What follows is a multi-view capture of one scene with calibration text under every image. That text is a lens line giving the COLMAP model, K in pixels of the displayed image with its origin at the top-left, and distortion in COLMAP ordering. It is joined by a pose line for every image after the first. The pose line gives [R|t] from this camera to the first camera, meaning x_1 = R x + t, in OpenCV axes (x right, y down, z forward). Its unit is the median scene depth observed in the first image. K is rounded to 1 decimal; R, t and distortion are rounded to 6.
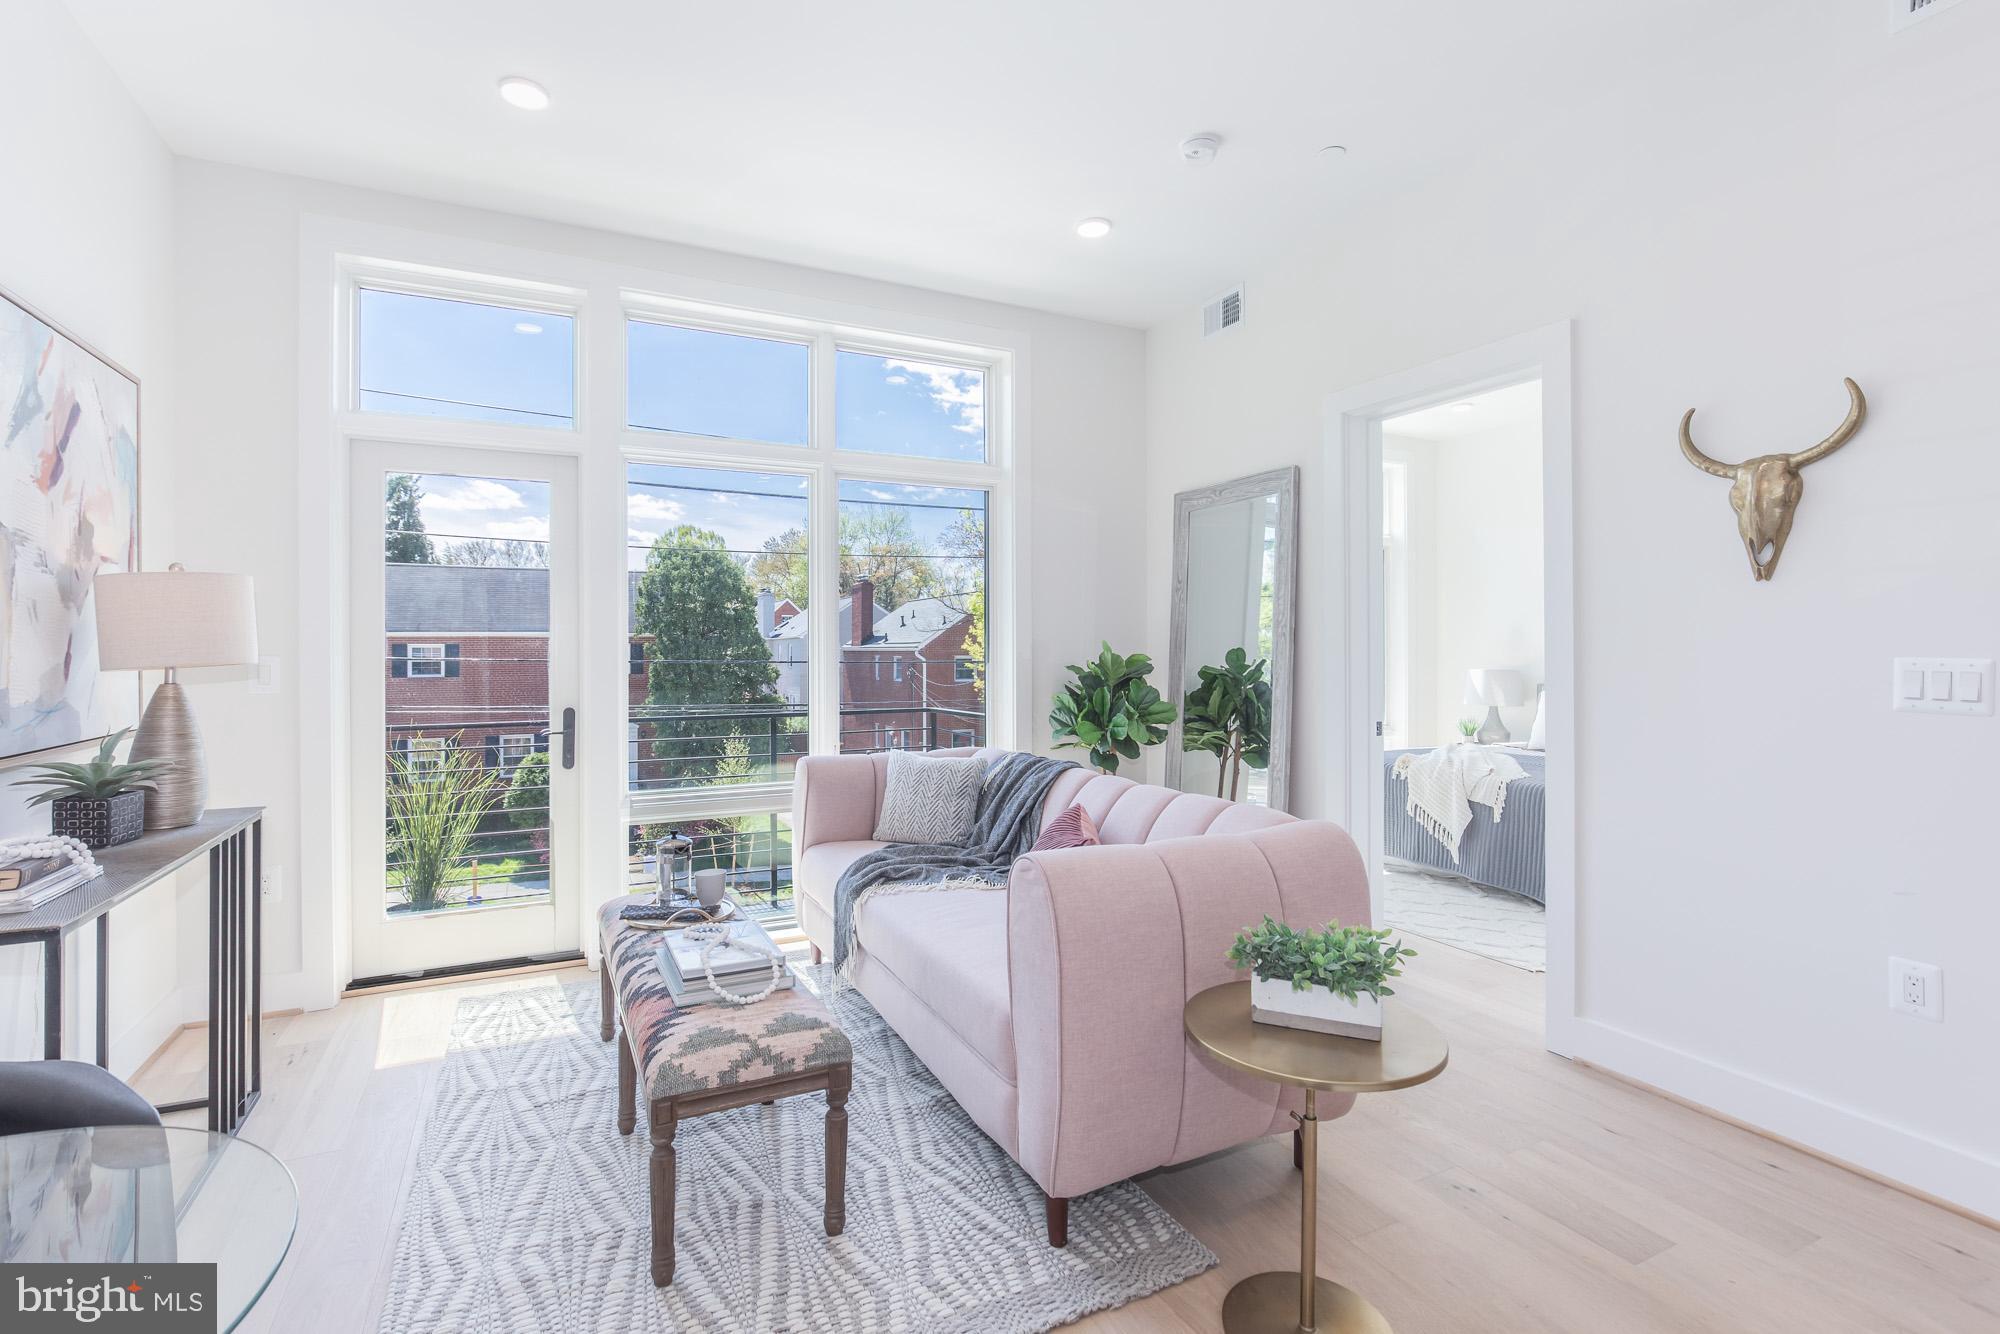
lens RADIAL K [[918.5, 0, 980.6], [0, 918.5, 643.3], [0, 0, 1]] dist [-0.002990, 0.000193]
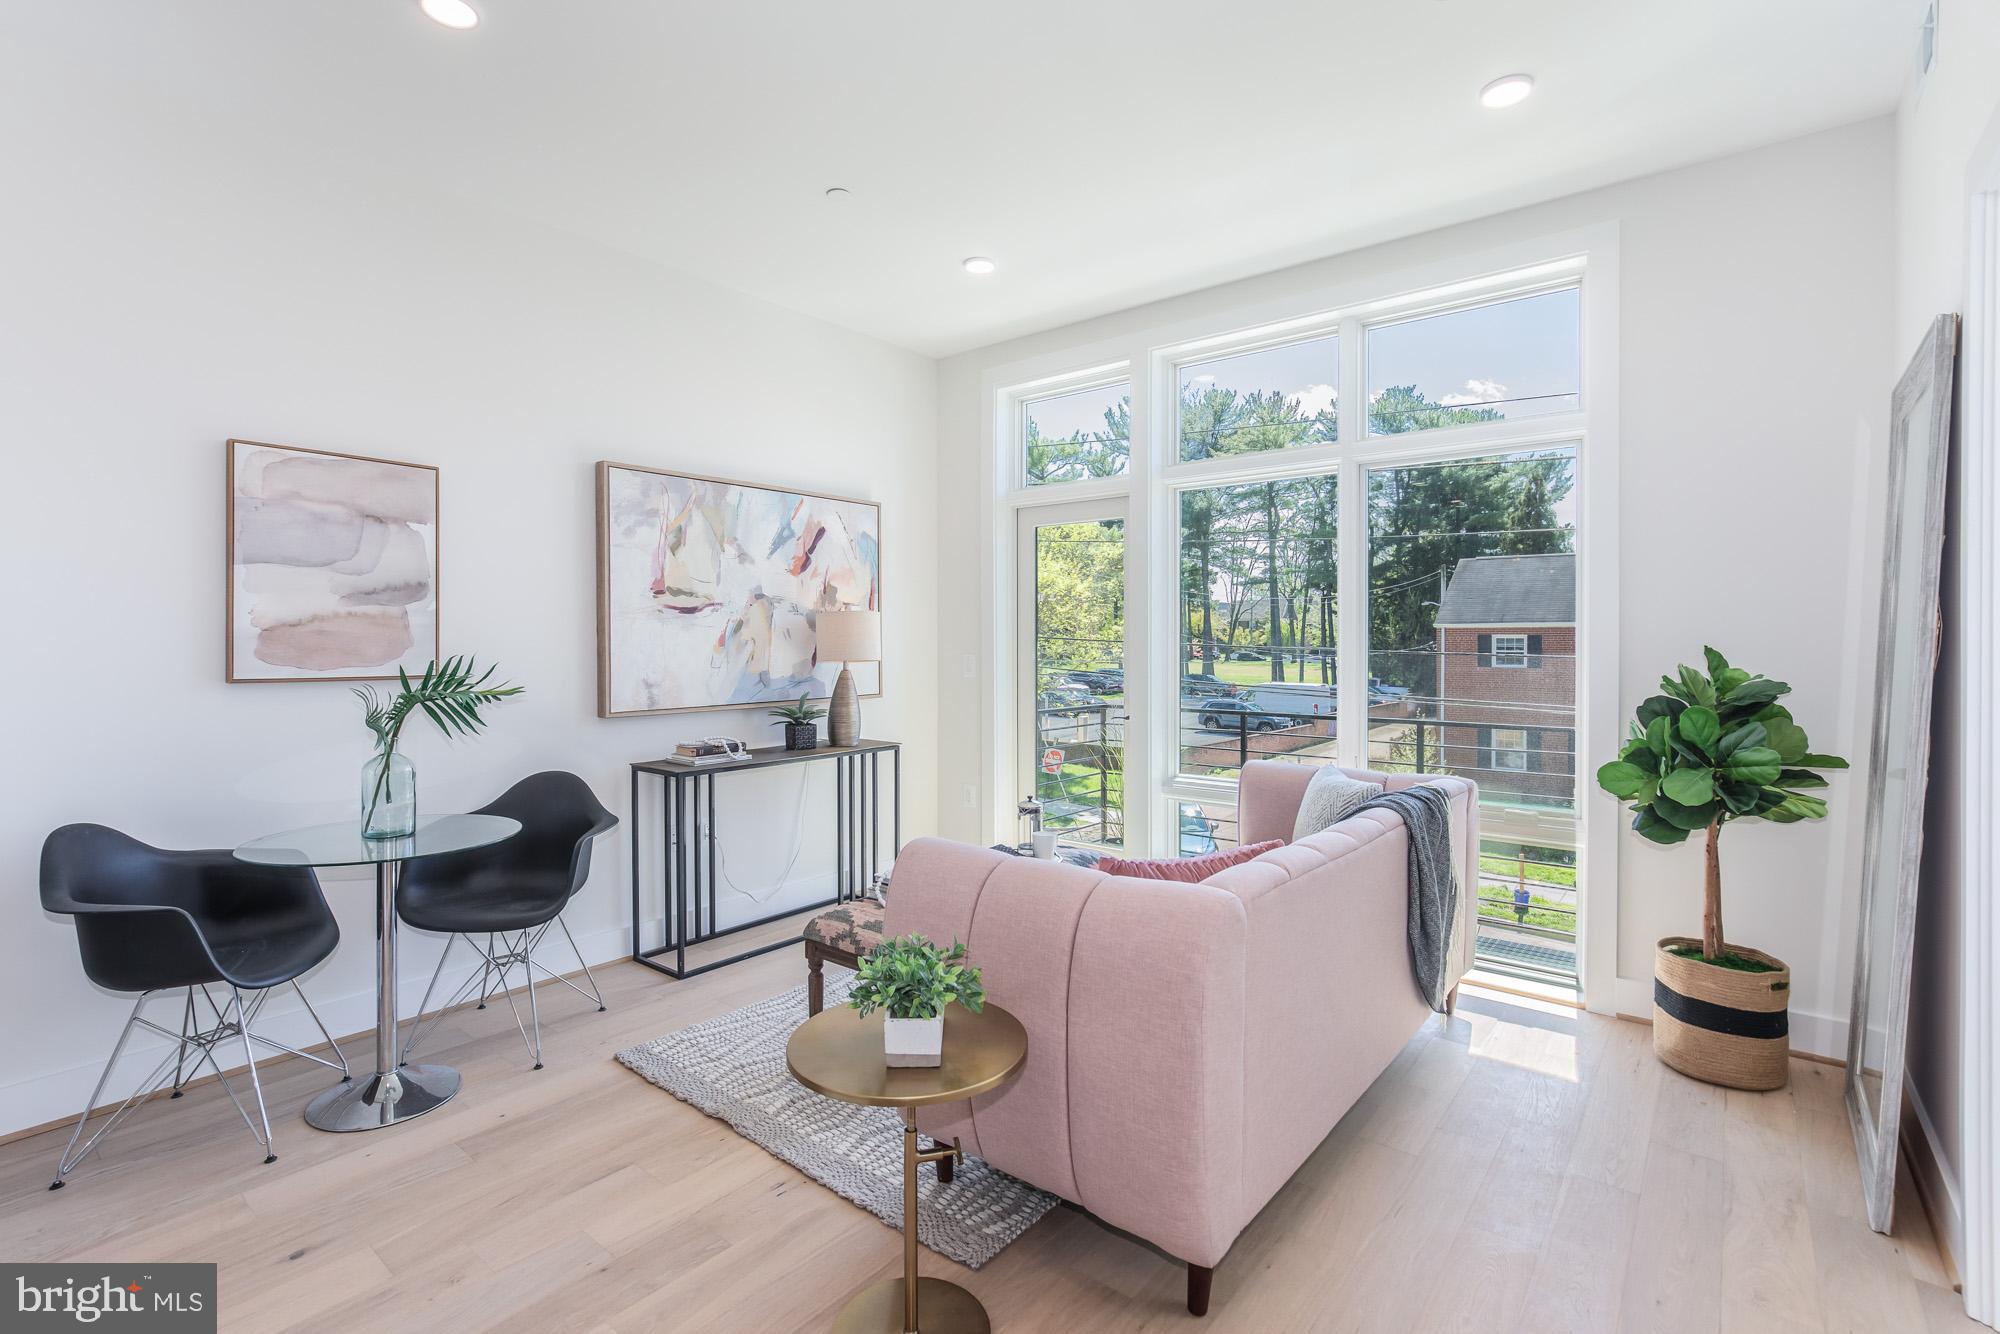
lens RADIAL K [[918.5, 0, 980.6], [0, 918.5, 643.3], [0, 0, 1]] dist [-0.002990, 0.000193]
pose [[0.418929, 0.006205, -0.907998, 0.634101], [0.005260, 0.999943, 0.009261, -0.018017], [0.908004, -0.008656, 0.418873, 0.309867]]
